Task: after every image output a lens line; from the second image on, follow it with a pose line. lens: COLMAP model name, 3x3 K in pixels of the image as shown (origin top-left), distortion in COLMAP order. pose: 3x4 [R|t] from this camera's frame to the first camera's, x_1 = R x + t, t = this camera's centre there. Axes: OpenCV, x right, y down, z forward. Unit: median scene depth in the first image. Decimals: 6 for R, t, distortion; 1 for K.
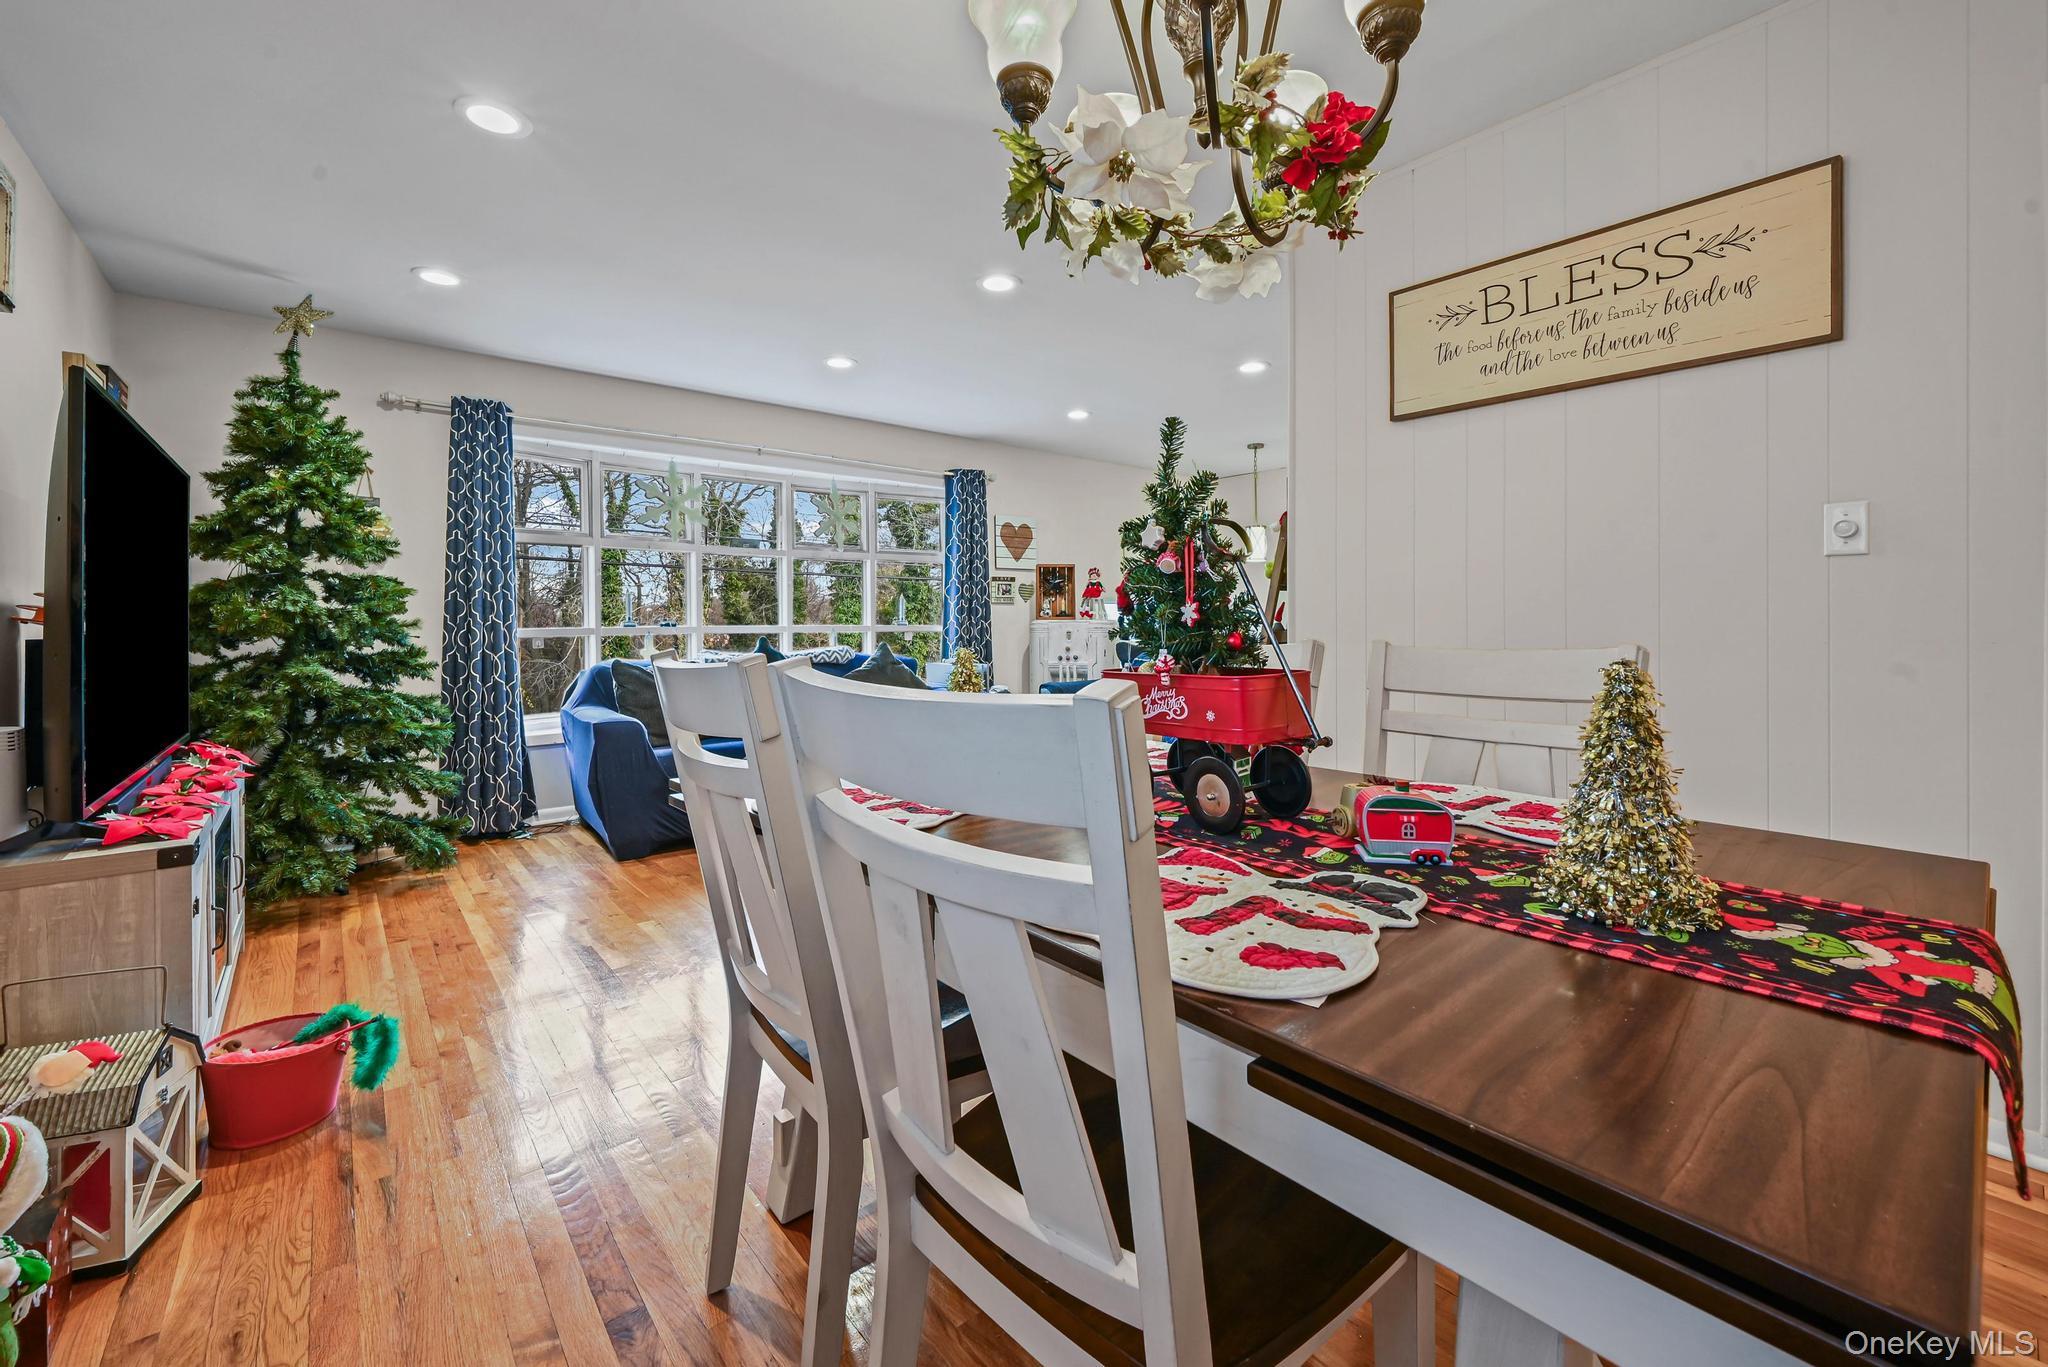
lens RADIAL K [[826.9, 0, 1024.9], [0, 826.9, 620.1], [0, 0, 1]] dist [-0.001163, 0.000304]
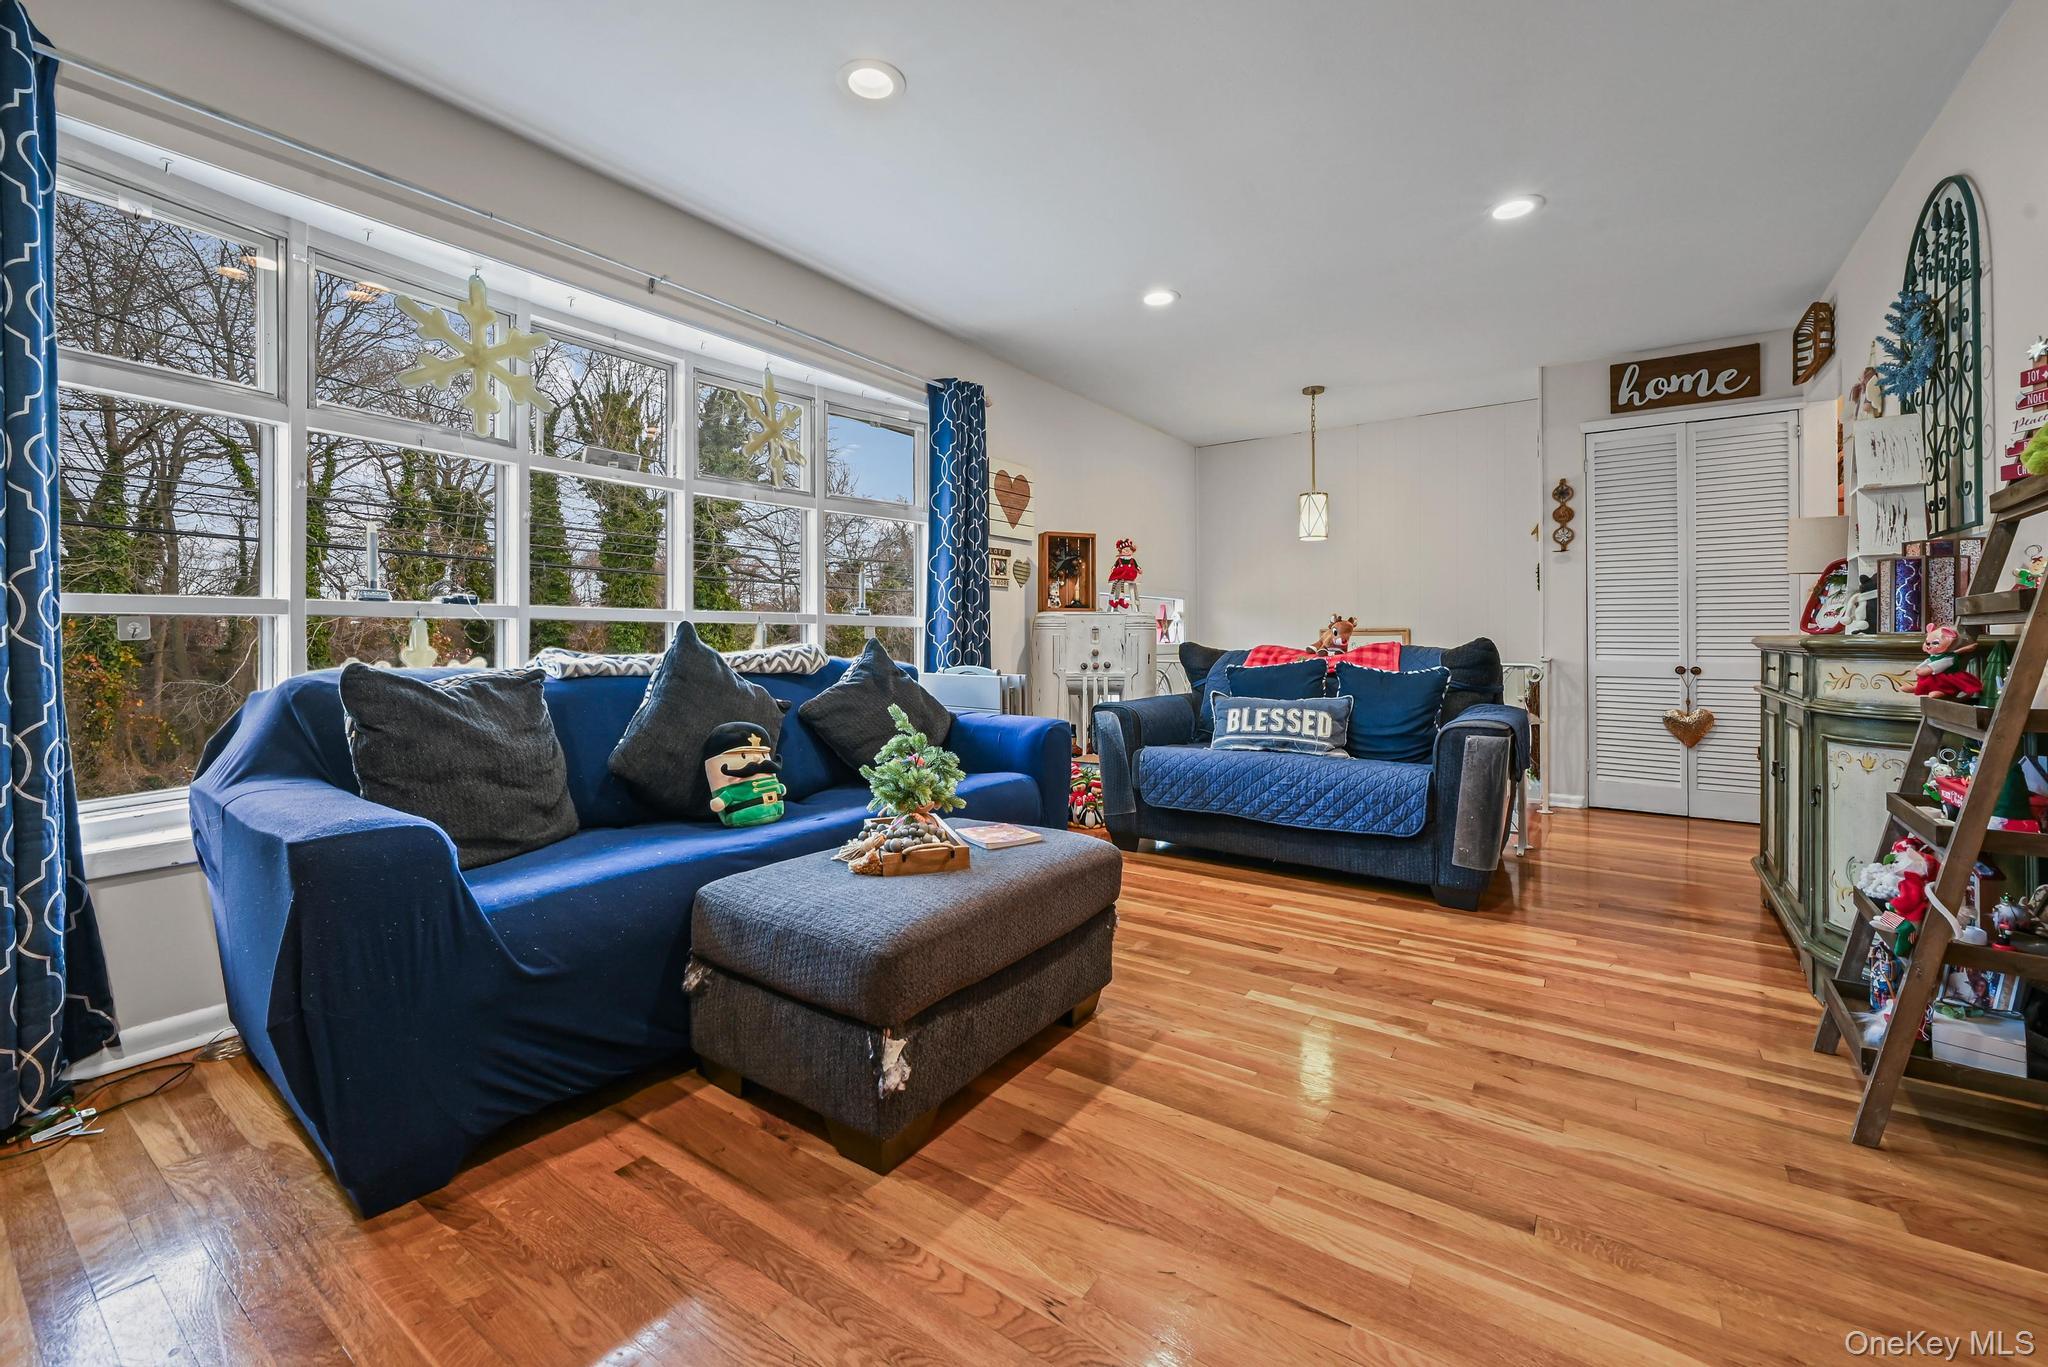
lens RADIAL K [[826.9, 0, 1026.6], [0, 826.9, 626.3], [0, 0, 1]] dist [-0.001163, 0.000304]
pose [[0.967296, 0.007624, 0.253536, -0.188334], [-0.004410, 0.999903, -0.013242, 0.022727], [-0.253612, 0.011691, 0.967235, 0.354124]]
